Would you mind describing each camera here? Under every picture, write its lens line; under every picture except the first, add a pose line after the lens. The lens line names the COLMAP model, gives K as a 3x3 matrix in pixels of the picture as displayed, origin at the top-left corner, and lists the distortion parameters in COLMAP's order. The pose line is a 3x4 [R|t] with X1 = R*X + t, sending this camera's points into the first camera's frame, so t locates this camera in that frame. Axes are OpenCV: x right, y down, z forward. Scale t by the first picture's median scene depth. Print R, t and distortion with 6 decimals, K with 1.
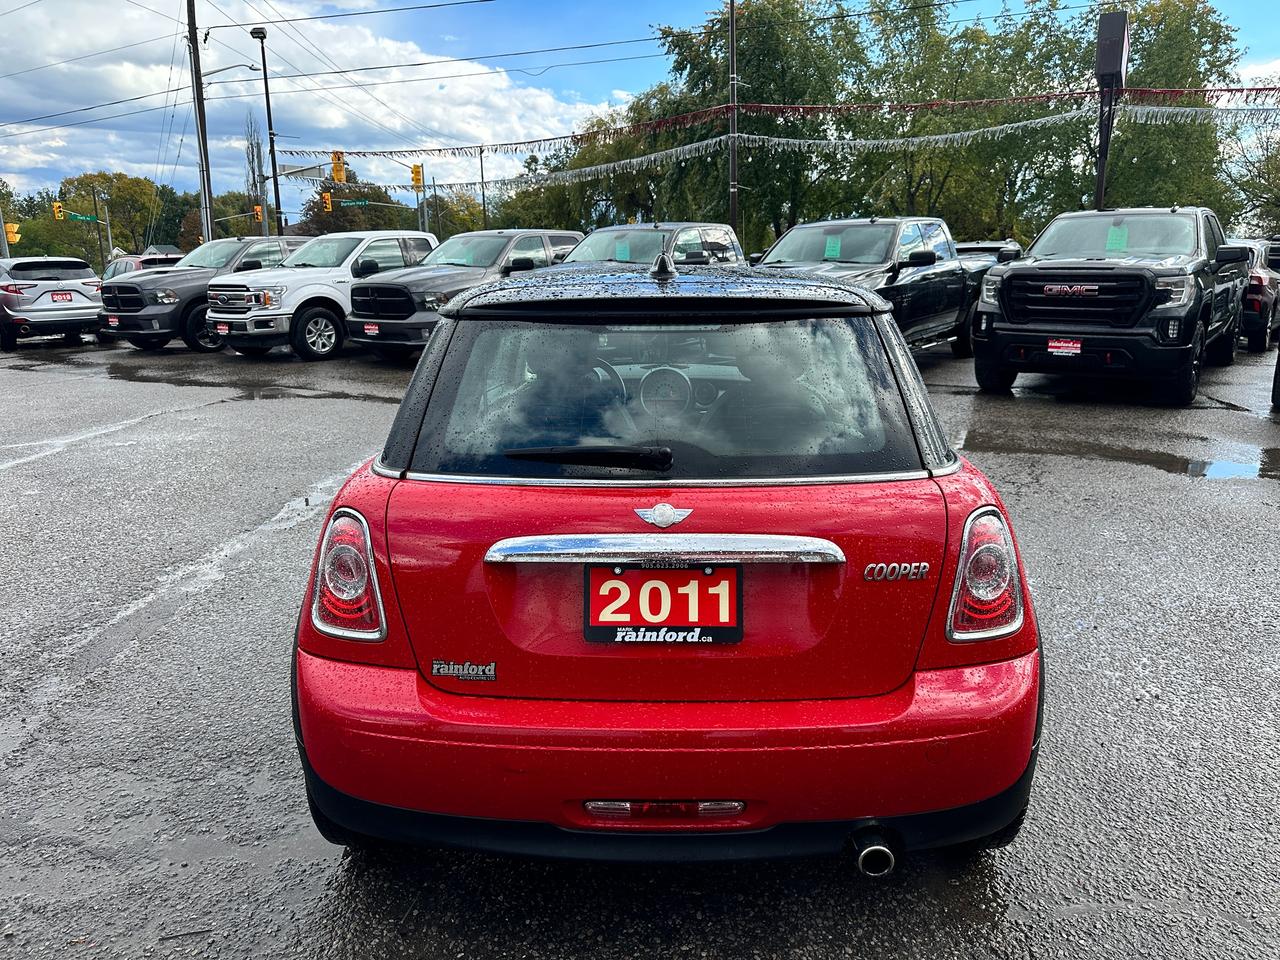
lens RADIAL K [[915.2, 0, 646.8], [0, 915.2, 468.8], [0, 0, 1]] dist [0.027316, -0.040277]
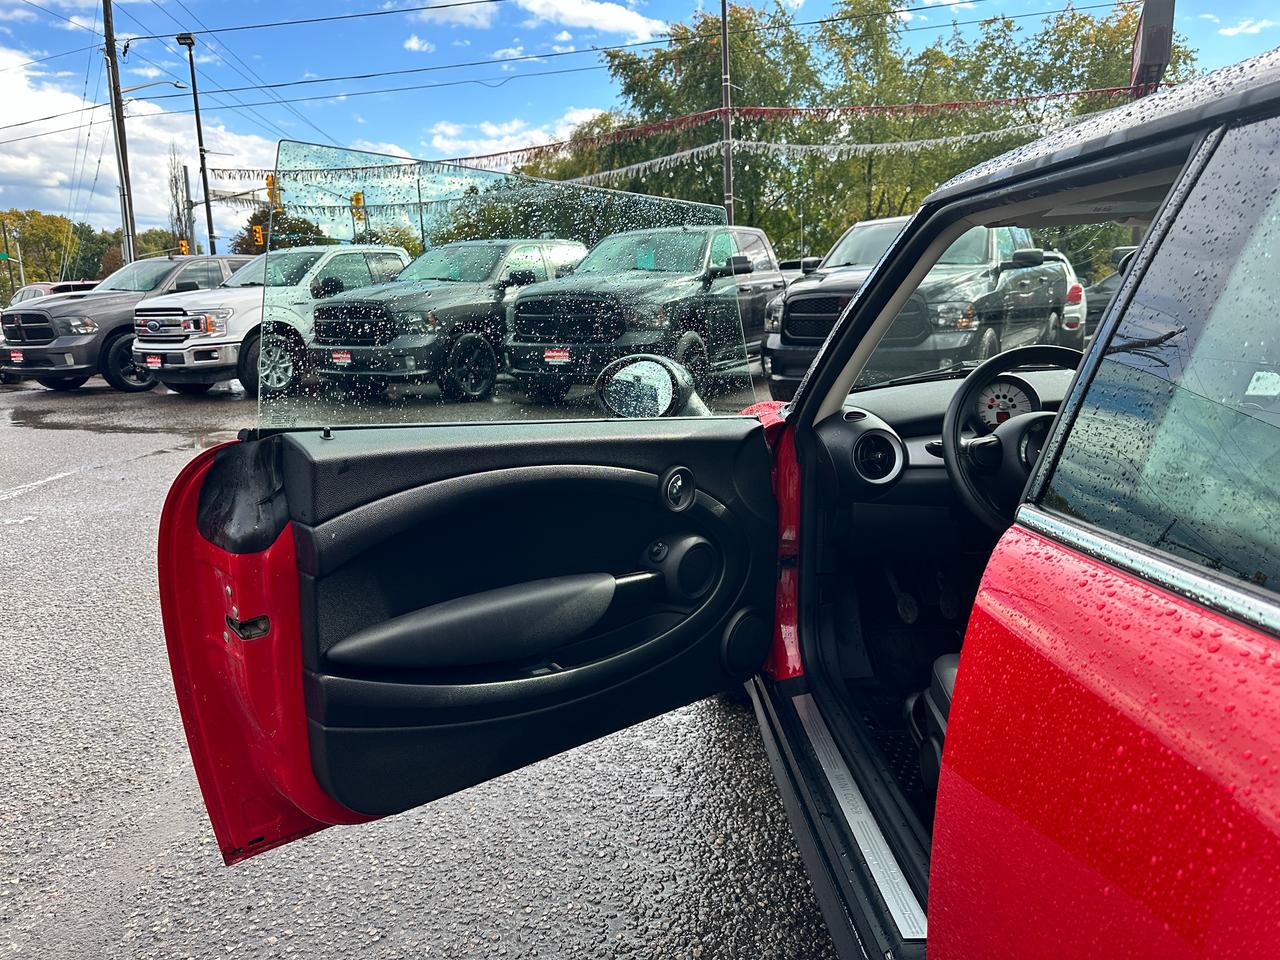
lens RADIAL K [[913.7, 0, 640.0], [0, 913.7, 480.0], [0, 0, 1]] dist [0.021186, -0.030039]
pose [[0.997794, -0.027015, 0.060640, -0.086679], [0.028481, 0.999320, -0.023432, -0.016878], [-0.059966, 0.025108, 0.997885, 0.171653]]
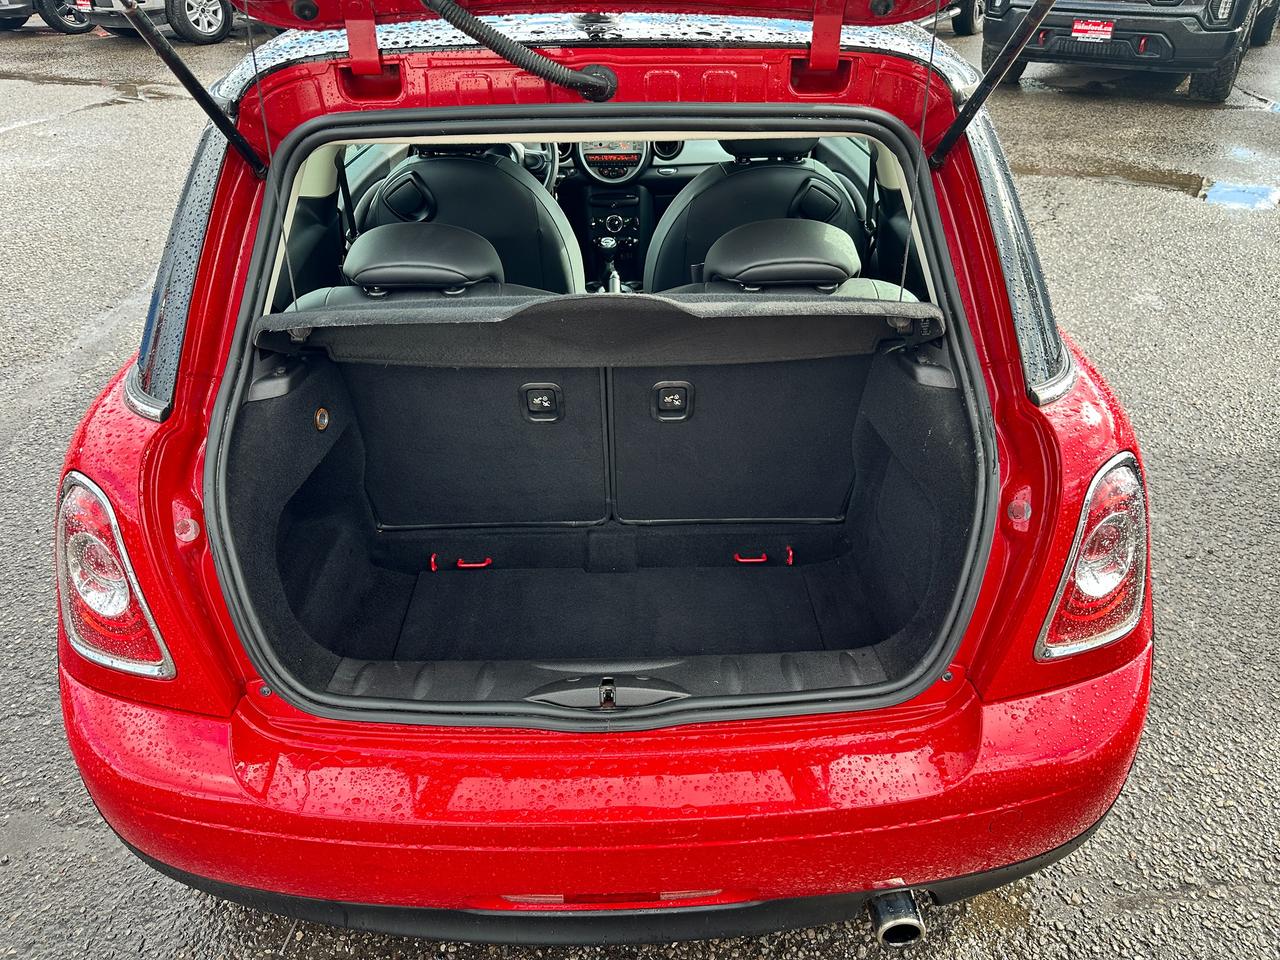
lens RADIAL K [[913.7, 0, 640.0], [0, 913.7, 480.0], [0, 0, 1]] dist [0.021186, -0.030039]
pose [[0.999231, -0.022161, 0.032333, 0.003630], [0.009931, 0.941063, 0.338084, -0.024141], [-0.037919, -0.337503, 0.940560, 0.064358]]
